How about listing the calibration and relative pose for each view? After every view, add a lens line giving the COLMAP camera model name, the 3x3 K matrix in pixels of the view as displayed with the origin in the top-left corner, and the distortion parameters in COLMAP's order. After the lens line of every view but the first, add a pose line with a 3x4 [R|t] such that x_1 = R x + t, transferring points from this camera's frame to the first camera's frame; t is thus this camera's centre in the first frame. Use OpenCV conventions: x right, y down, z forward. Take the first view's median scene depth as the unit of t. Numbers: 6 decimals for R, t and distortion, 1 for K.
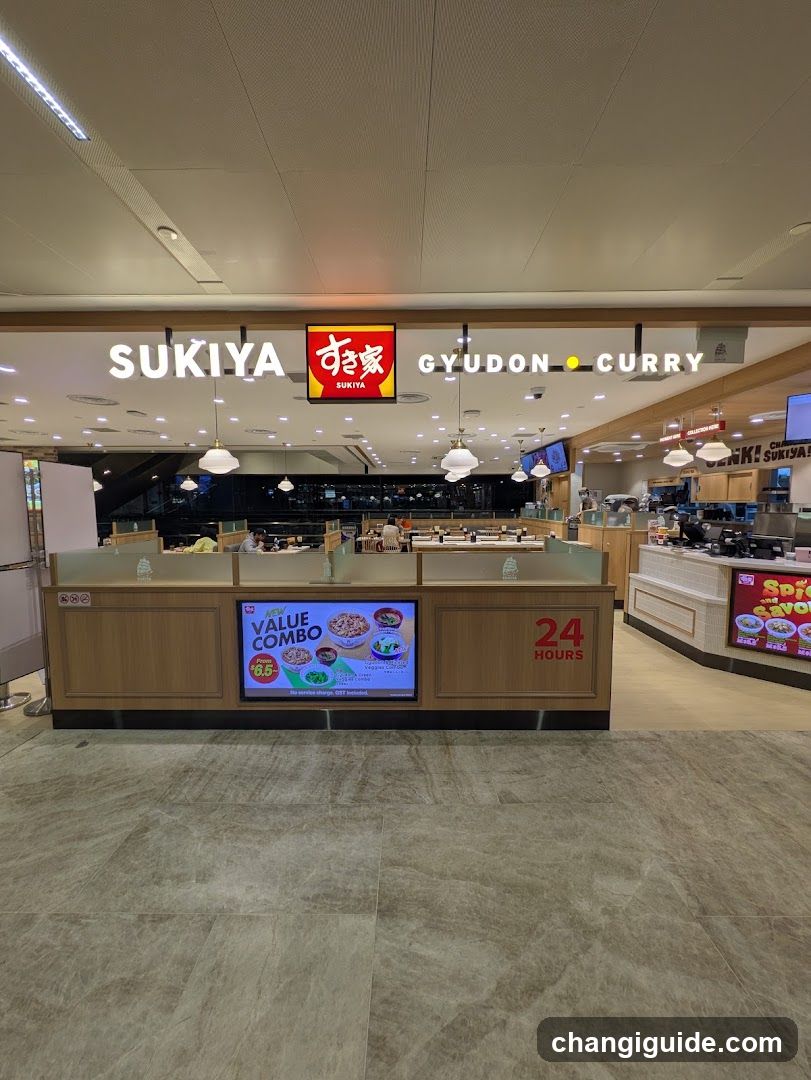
lens RADIAL K [[439.5, 0, 404.7], [0, 439.5, 537.9], [0, 0, 1]] dist [-0.001207, 0.000679]
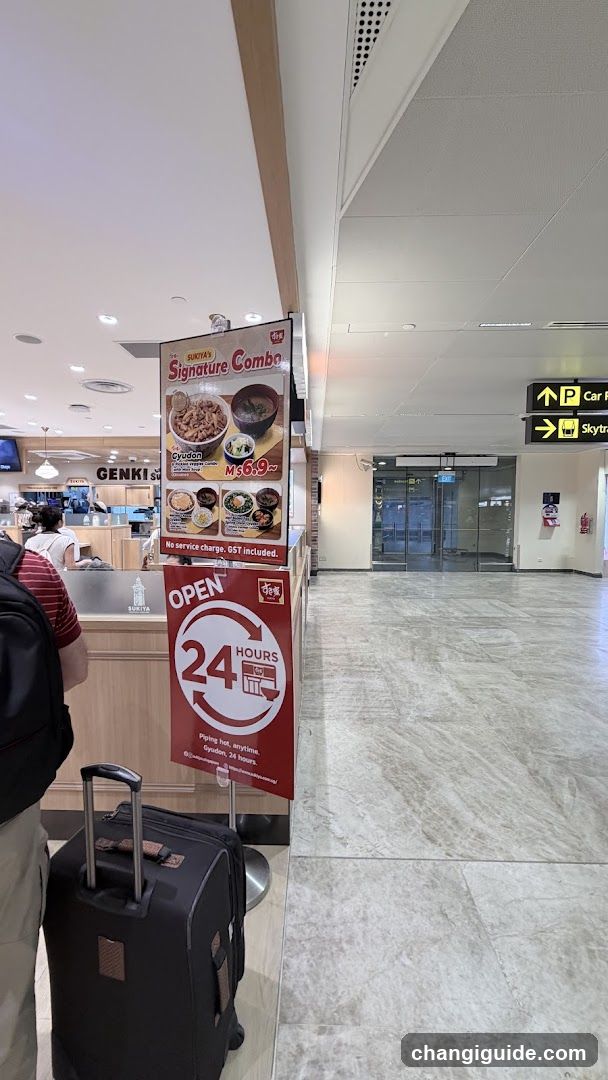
lens RADIAL K [[416.5, 0, 309.8], [0, 416.5, 547.3], [0, 0, 1]] dist [-0.000738, -0.000051]
pose [[0.013961, -0.094627, 0.995415, -1.754714], [0.081616, 0.992298, 0.093186, -0.081079], [-0.996566, 0.079941, 0.021576, 1.171885]]
